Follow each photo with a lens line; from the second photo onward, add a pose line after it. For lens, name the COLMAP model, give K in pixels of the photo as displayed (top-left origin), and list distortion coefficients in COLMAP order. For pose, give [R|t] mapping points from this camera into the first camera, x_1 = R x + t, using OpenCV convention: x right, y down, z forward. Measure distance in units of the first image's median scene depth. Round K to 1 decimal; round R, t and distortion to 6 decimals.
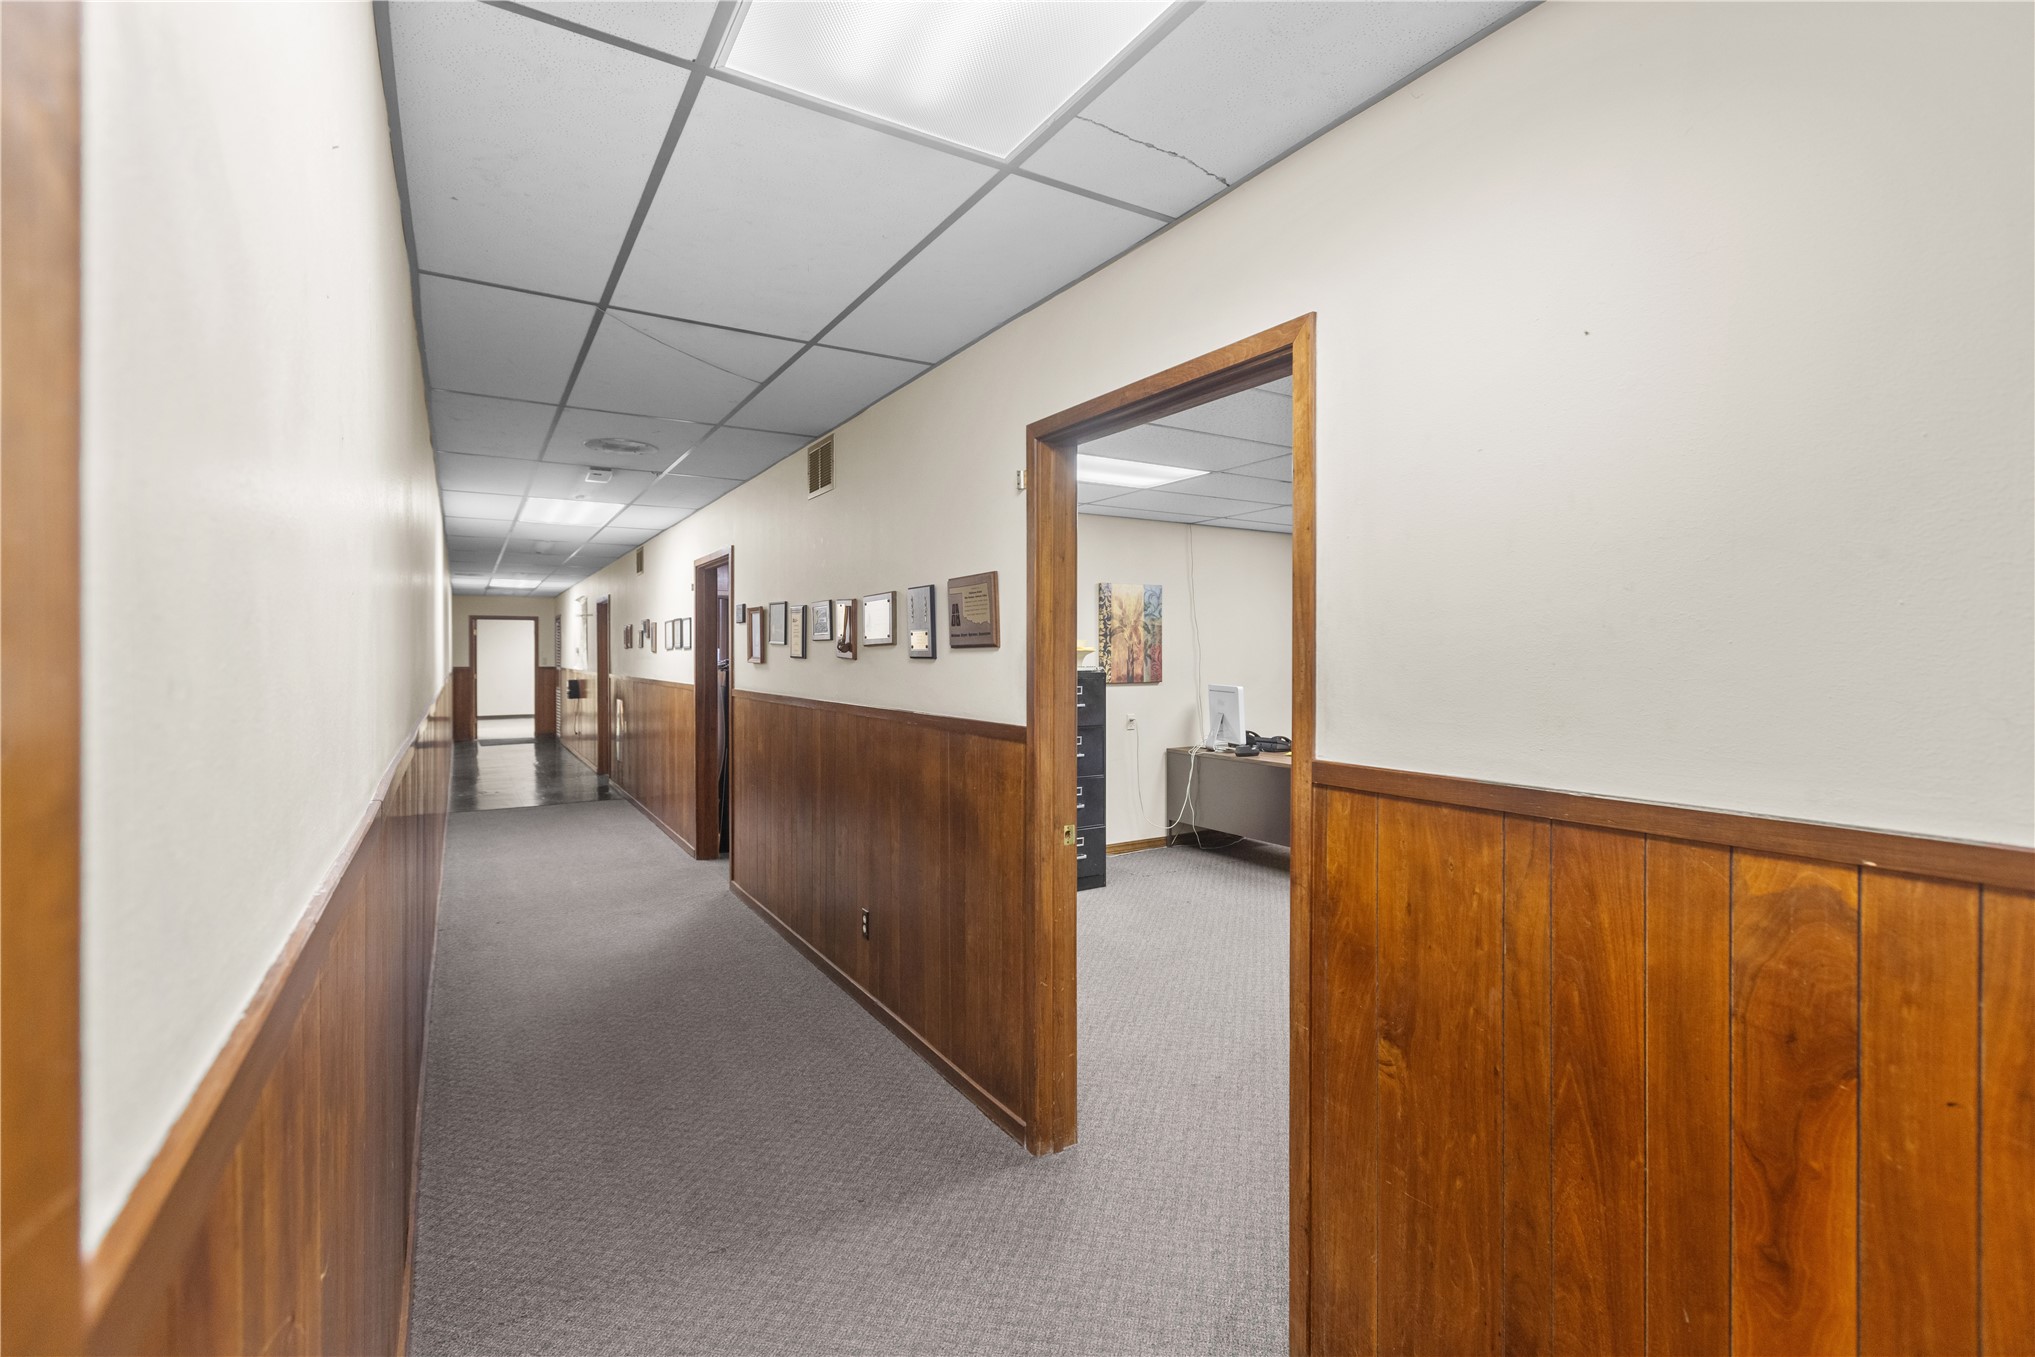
lens RADIAL K [[911.9, 0, 1023.6], [0, 911.9, 659.0], [0, 0, 1]] dist [-0.002018, -0.000372]
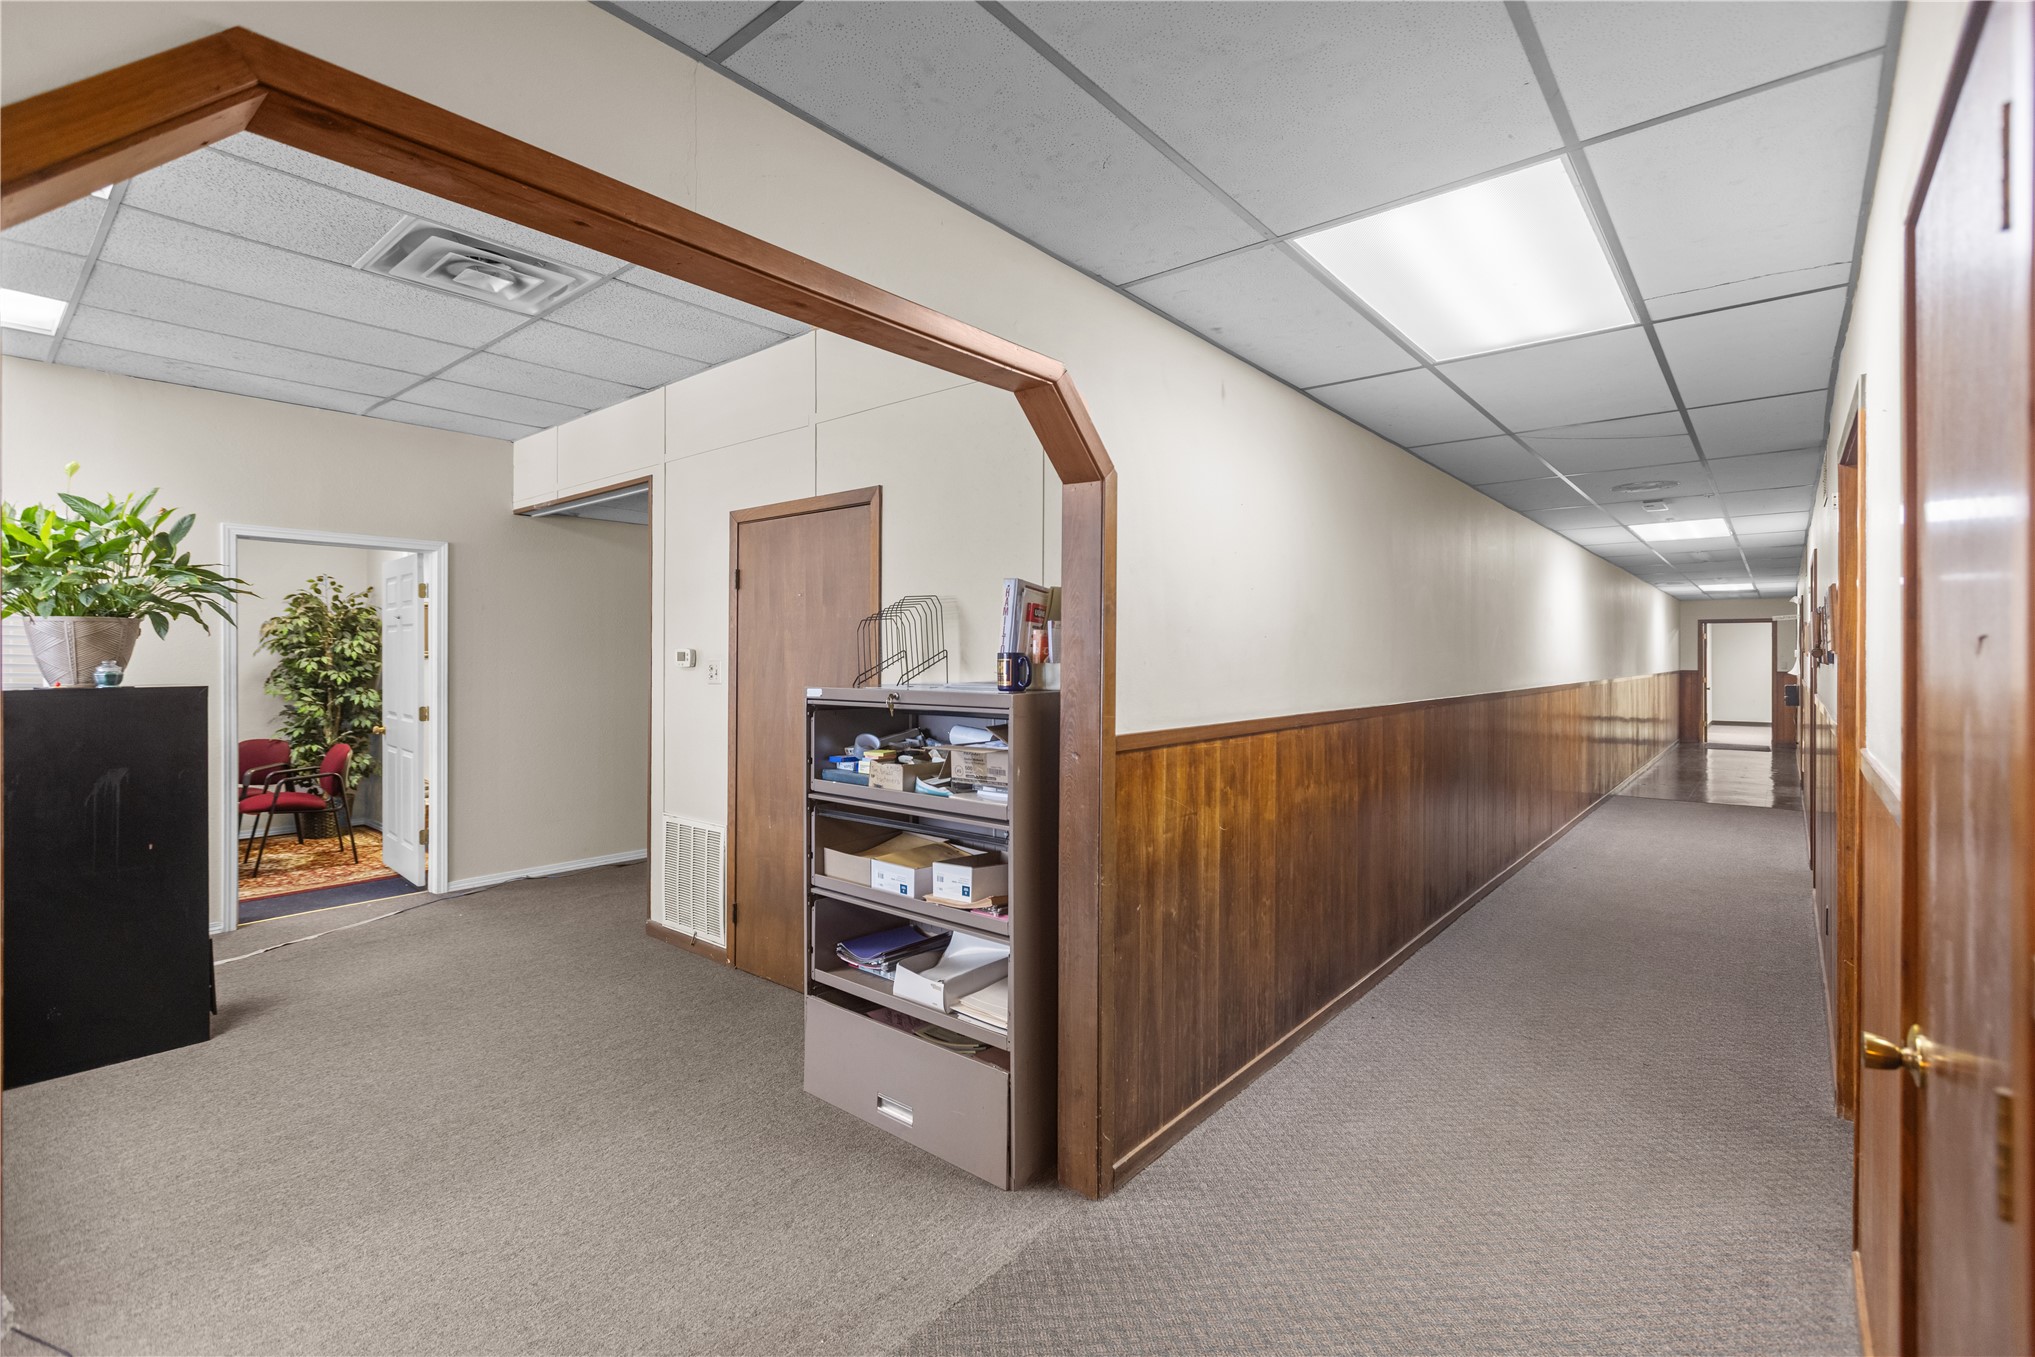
lens RADIAL K [[911.9, 0, 1013.2], [0, 911.9, 662.8], [0, 0, 1]] dist [-0.002018, -0.000372]
pose [[0.315845, 0.008379, -0.948774, 0.267235], [-0.008402, 0.999947, 0.006034, 0.000680], [0.948773, 0.006066, 0.315899, -0.105109]]
